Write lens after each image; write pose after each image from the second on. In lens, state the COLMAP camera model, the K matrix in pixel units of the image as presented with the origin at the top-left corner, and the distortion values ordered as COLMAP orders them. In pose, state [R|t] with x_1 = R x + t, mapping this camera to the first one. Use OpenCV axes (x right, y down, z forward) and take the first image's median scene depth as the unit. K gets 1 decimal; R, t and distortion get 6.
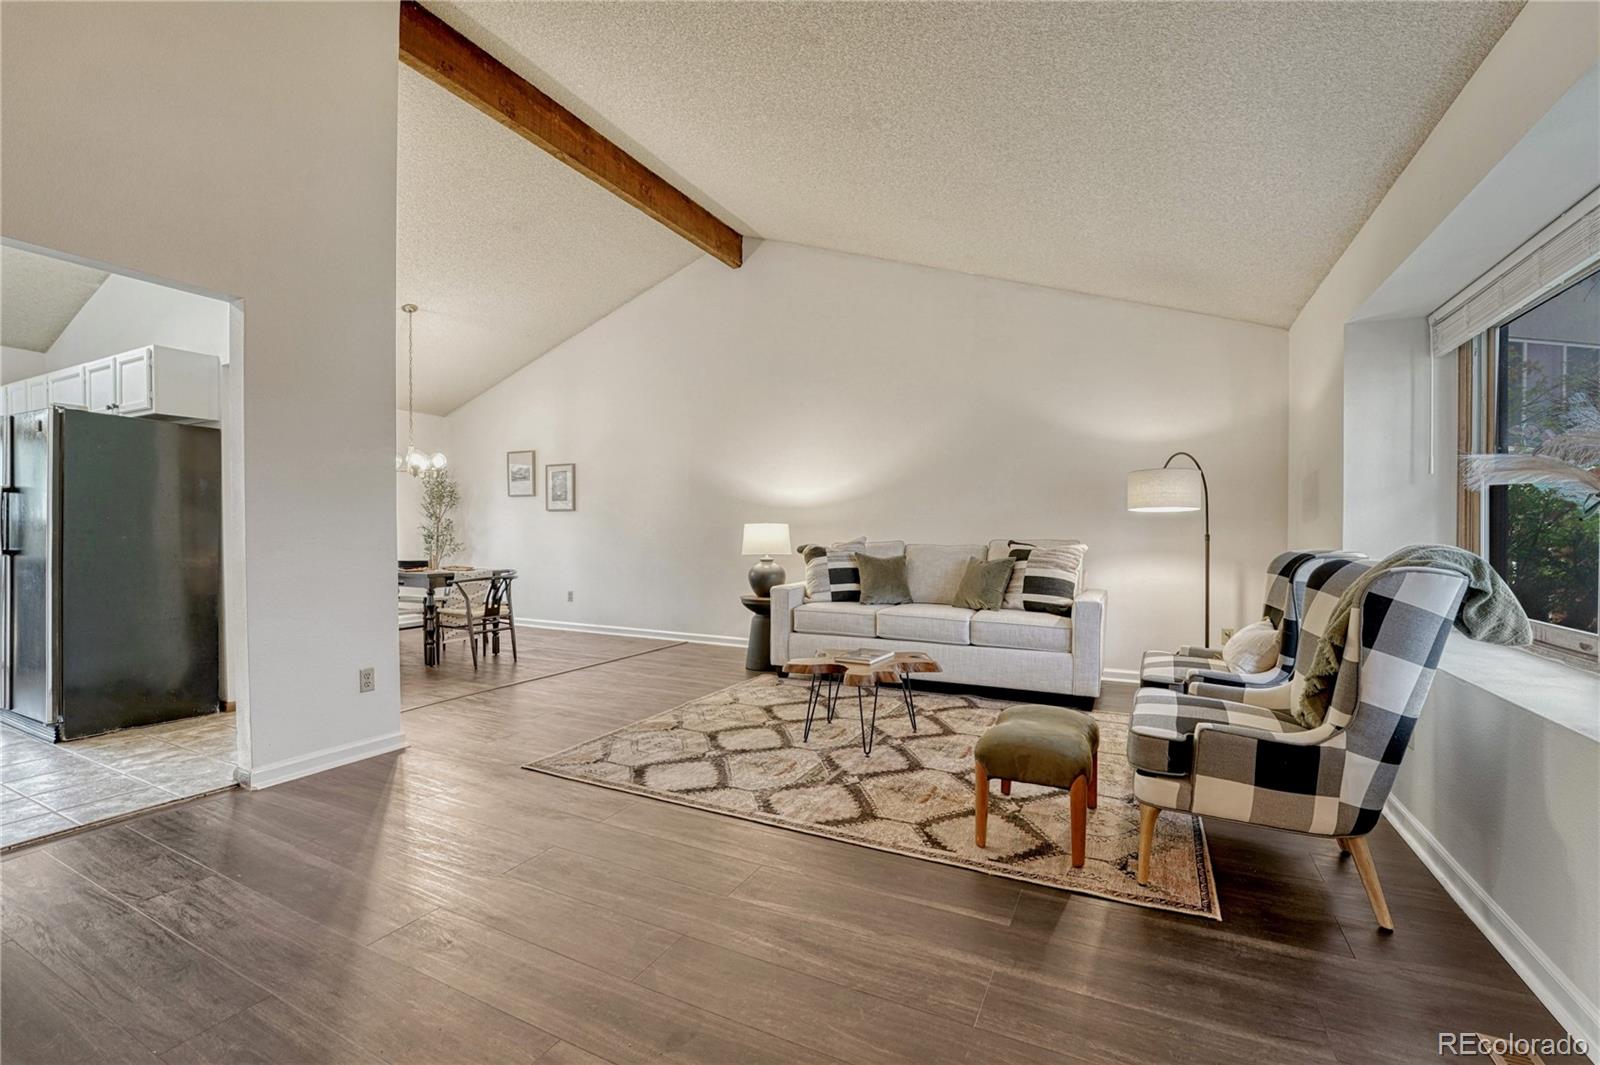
lens RADIAL K [[678.9, 0, 804.4], [0, 678.9, 541.6], [0, 0, 1]] dist [-0.014139, 0.000230]
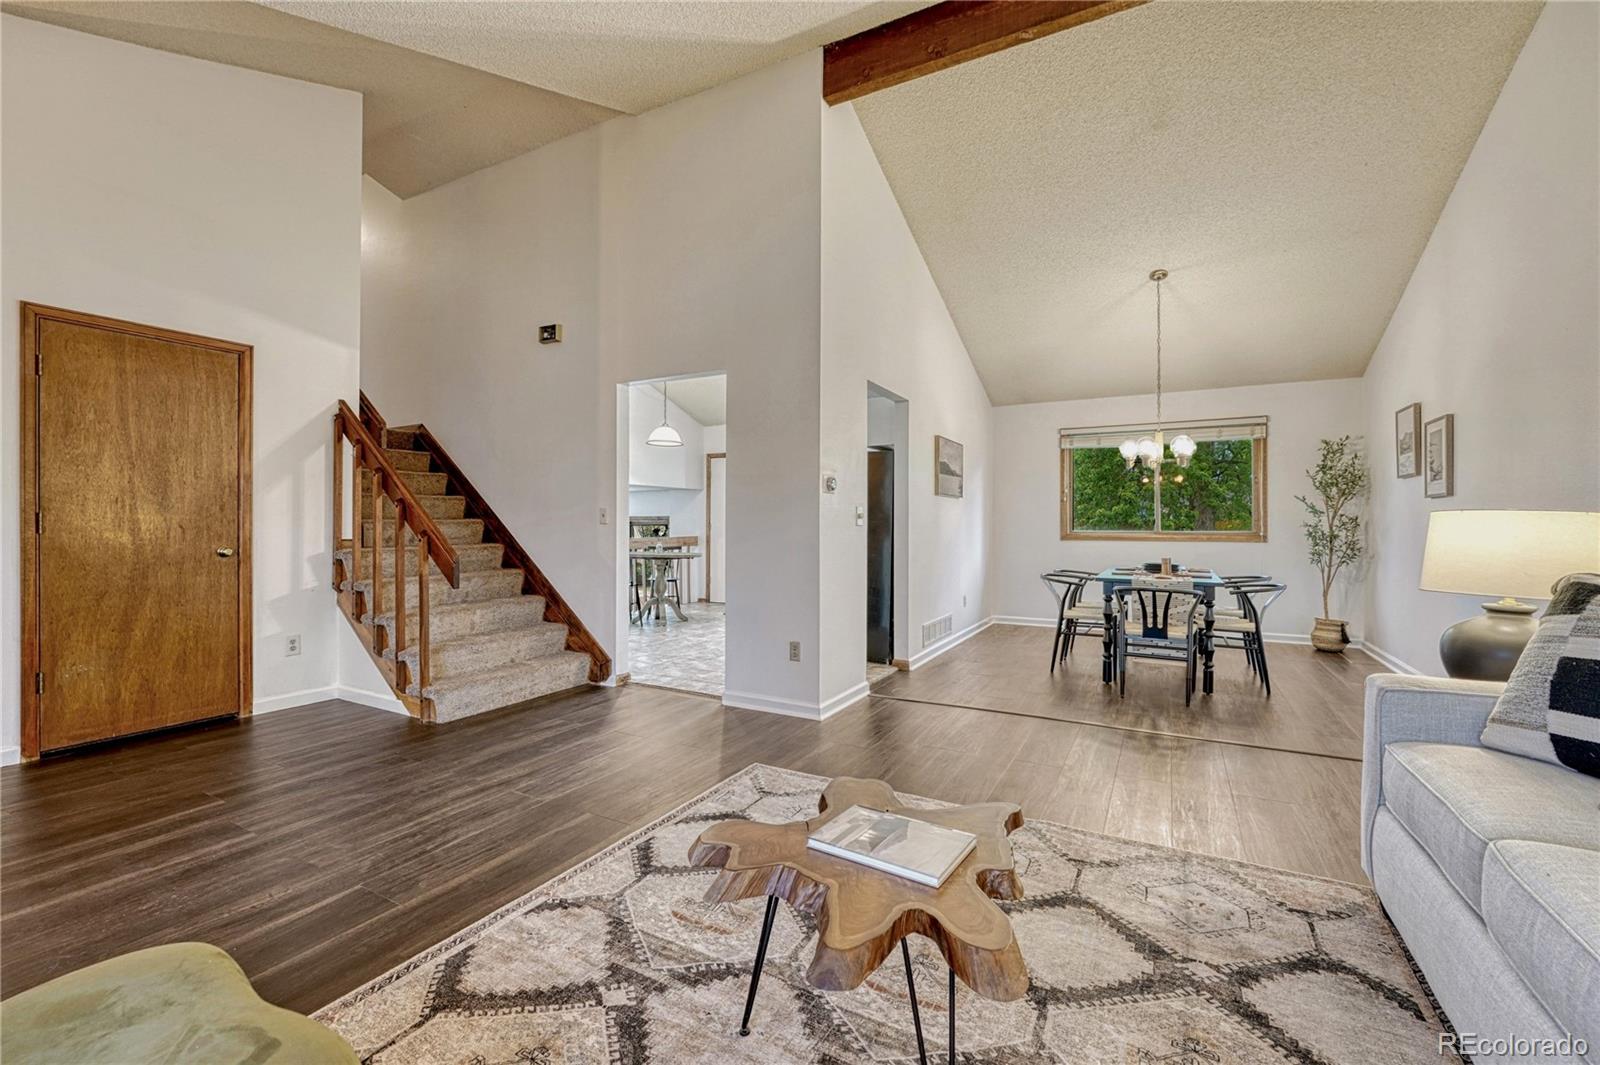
lens RADIAL K [[665.6, 0, 810.1], [0, 665.6, 528.9], [0, 0, 1]] dist [-0.014637, 0.000167]
pose [[-0.029939, 0.003774, -0.999545, 0.541855], [-0.024212, 0.999697, 0.004499, -0.015868], [0.999258, 0.024336, -0.029838, 1.086395]]
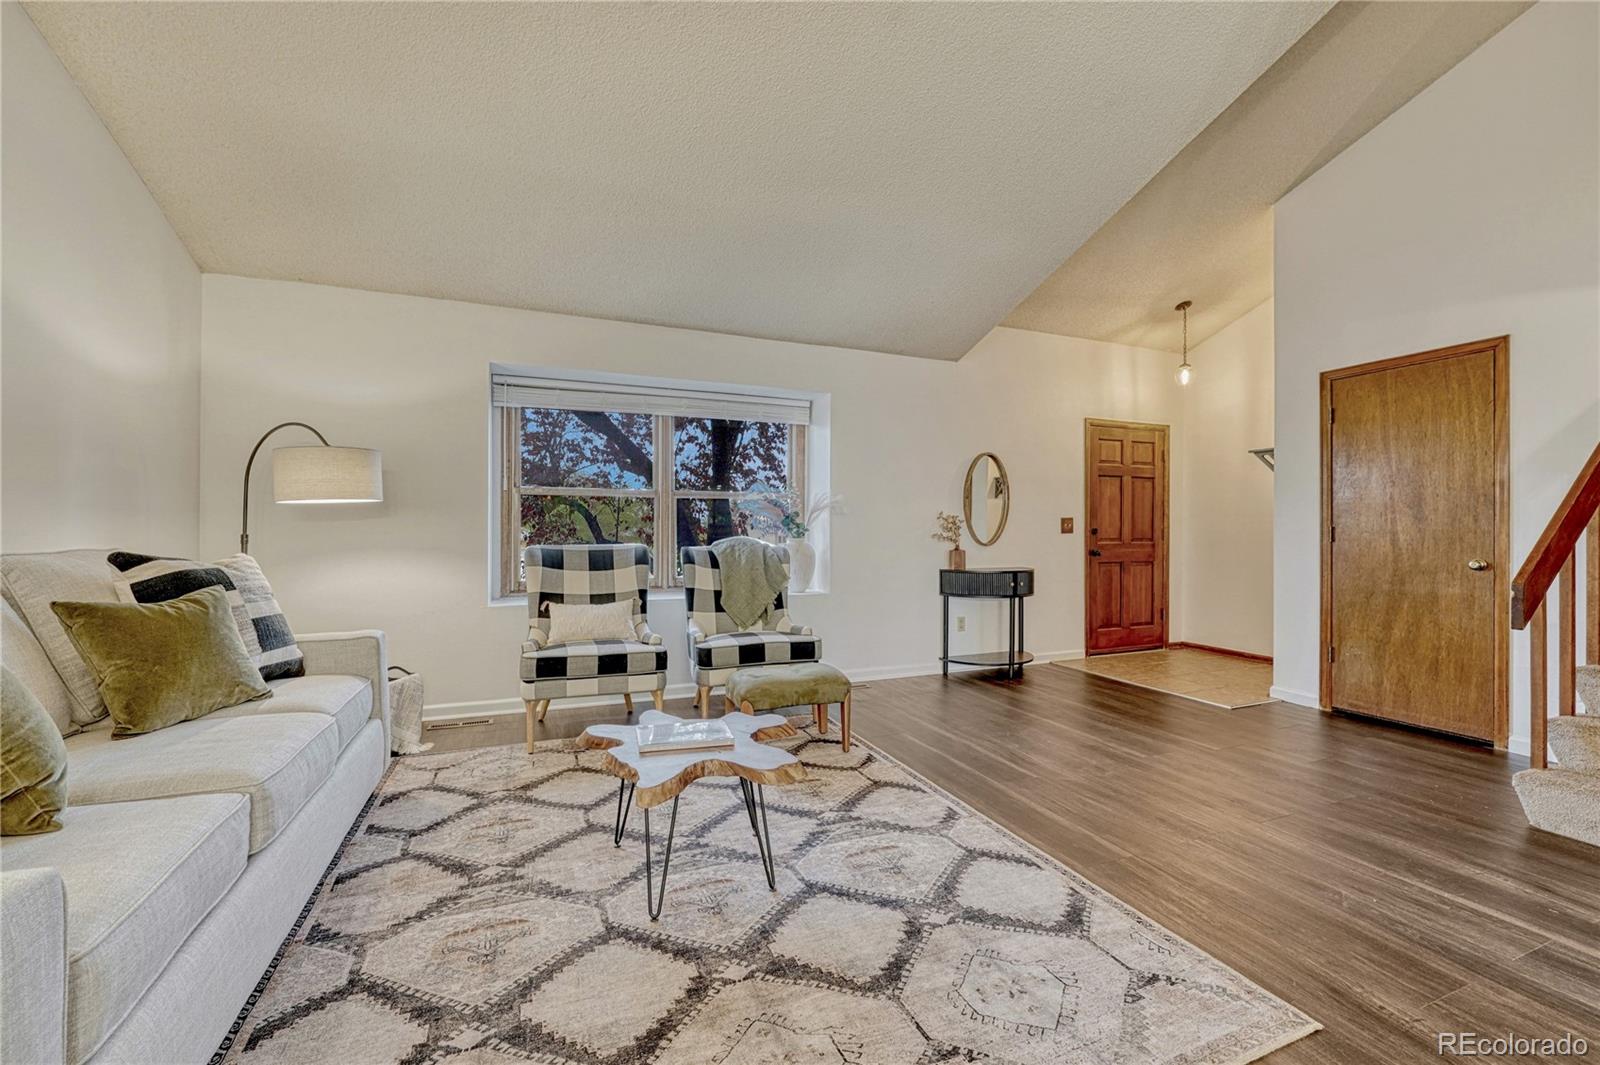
lens RADIAL K [[665.6, 0, 810.1], [0, 665.6, 528.9], [0, 0, 1]] dist [-0.014637, 0.000167]
pose [[-0.758611, -0.002174, 0.651540, -0.440388], [0.008236, 0.999883, 0.012926, -0.027939], [-0.651492, 0.015172, -0.758504, 1.563331]]
